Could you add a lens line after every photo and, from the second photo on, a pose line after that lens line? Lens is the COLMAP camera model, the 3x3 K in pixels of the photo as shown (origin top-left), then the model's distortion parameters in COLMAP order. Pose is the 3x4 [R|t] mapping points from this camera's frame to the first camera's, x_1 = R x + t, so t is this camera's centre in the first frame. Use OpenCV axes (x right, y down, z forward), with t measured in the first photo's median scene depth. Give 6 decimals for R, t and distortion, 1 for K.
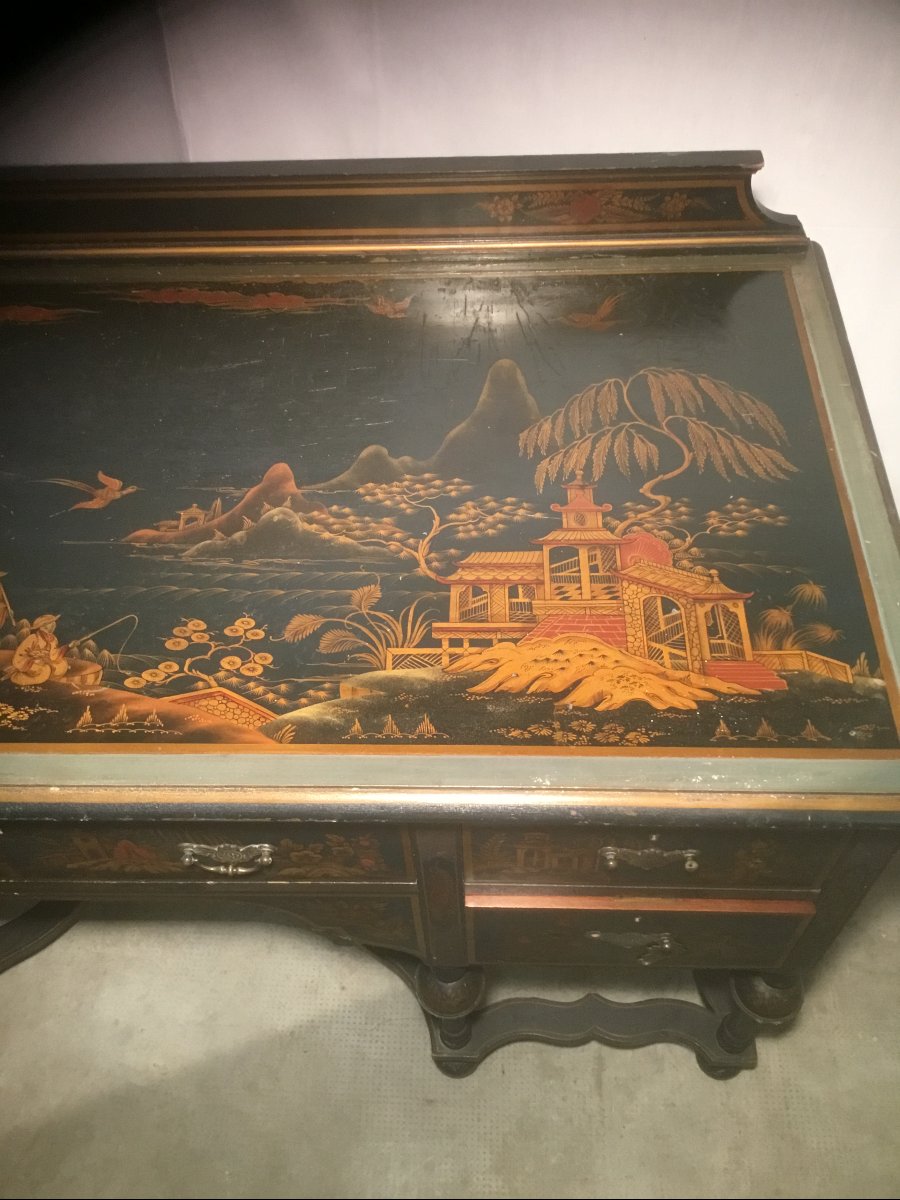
lens RADIAL K [[1133.8, 0, 484.1], [0, 1133.8, 567.0], [0, 0, 1]] dist [-0.010244, 0.000000]
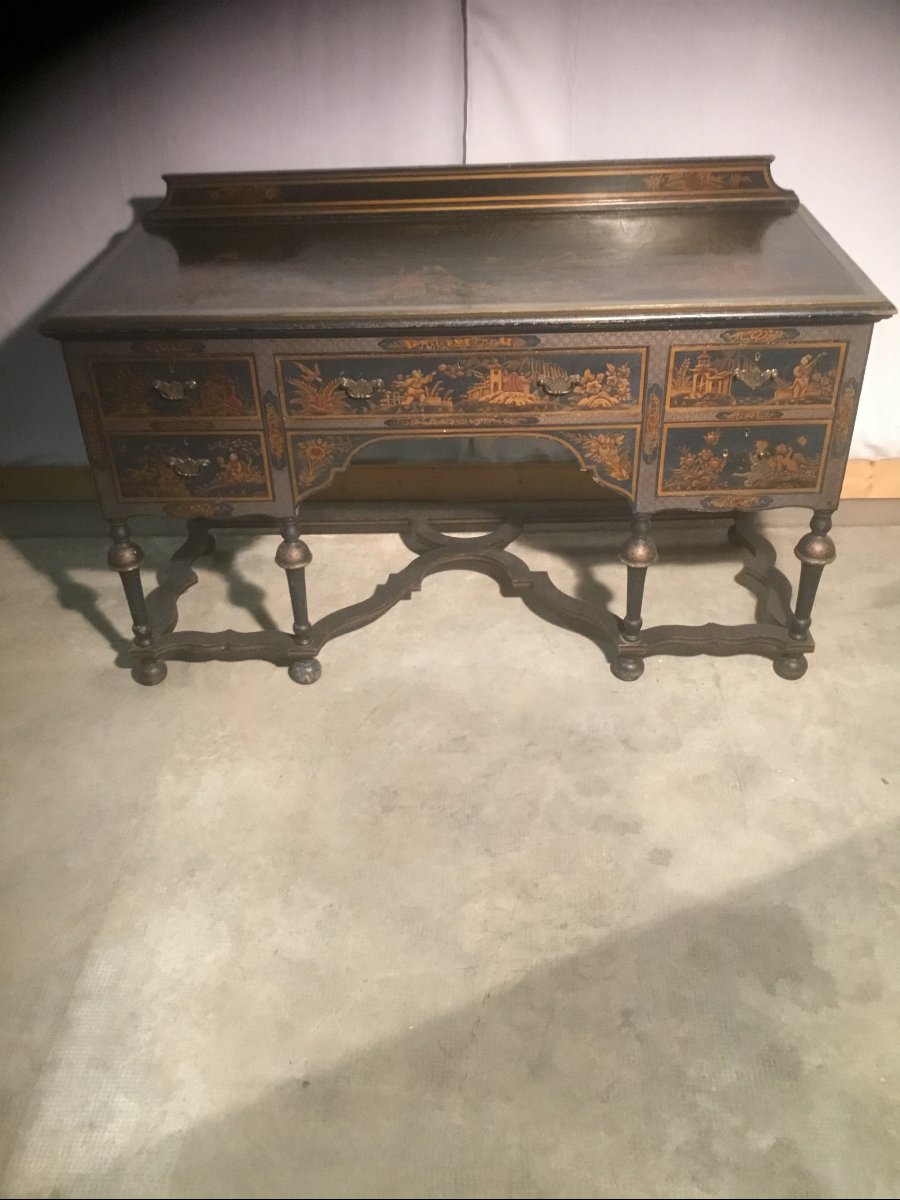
lens RADIAL K [[1133.8, 0, 450.7], [0, 1133.8, 604.6], [0, 0, 1]] dist [-0.010244, 0.000000]
pose [[0.999861, 0.003954, -0.016195, -0.333816], [-0.009258, 0.939582, -0.342199, 1.178608], [0.013863, 0.342302, 0.939488, -0.748890]]
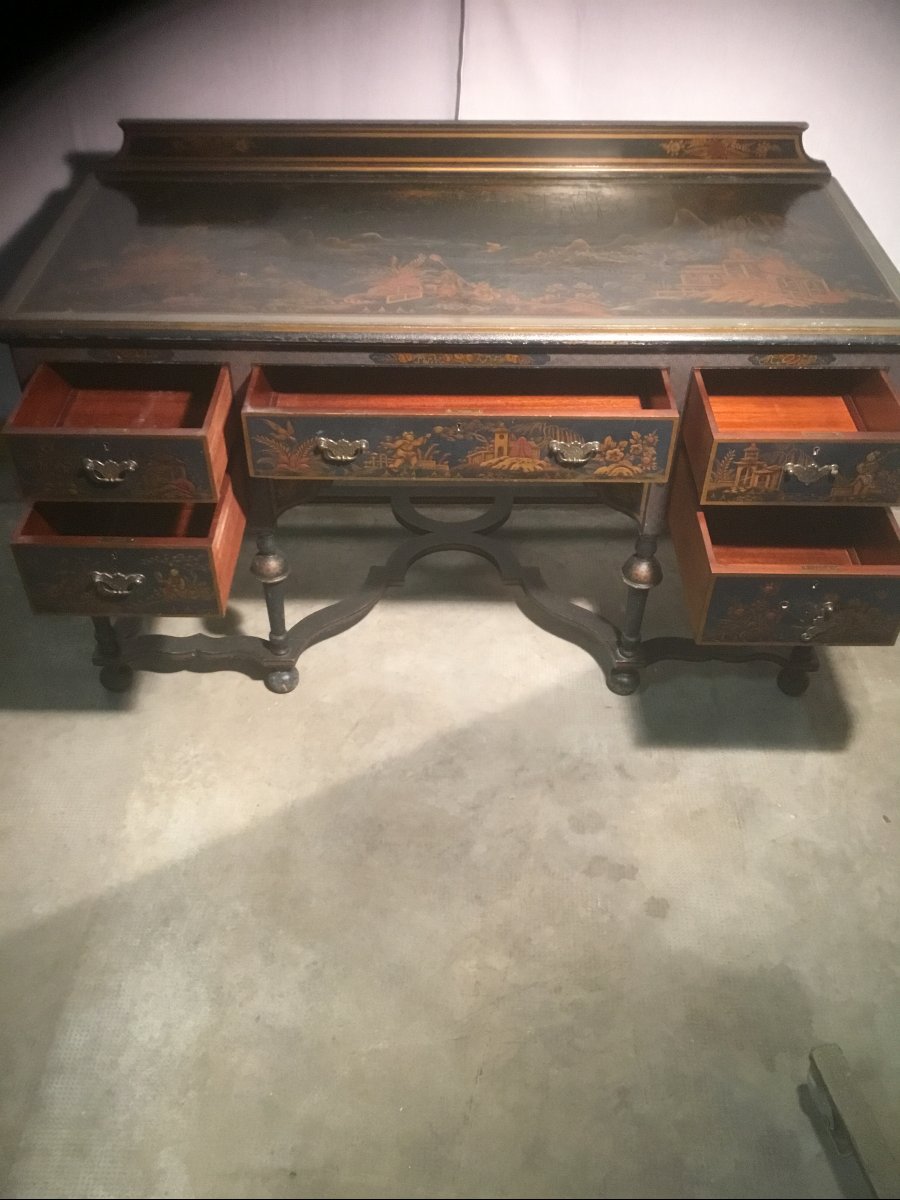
lens RADIAL K [[1133.8, 0, 451.1], [0, 1133.8, 591.6], [0, 0, 1]] dist [-0.010244, 0.000000]
pose [[0.999402, 0.020657, 0.027714, -0.401529], [-0.014172, 0.976171, -0.216541, 0.844779], [-0.031527, 0.216019, 0.975880, -0.703560]]
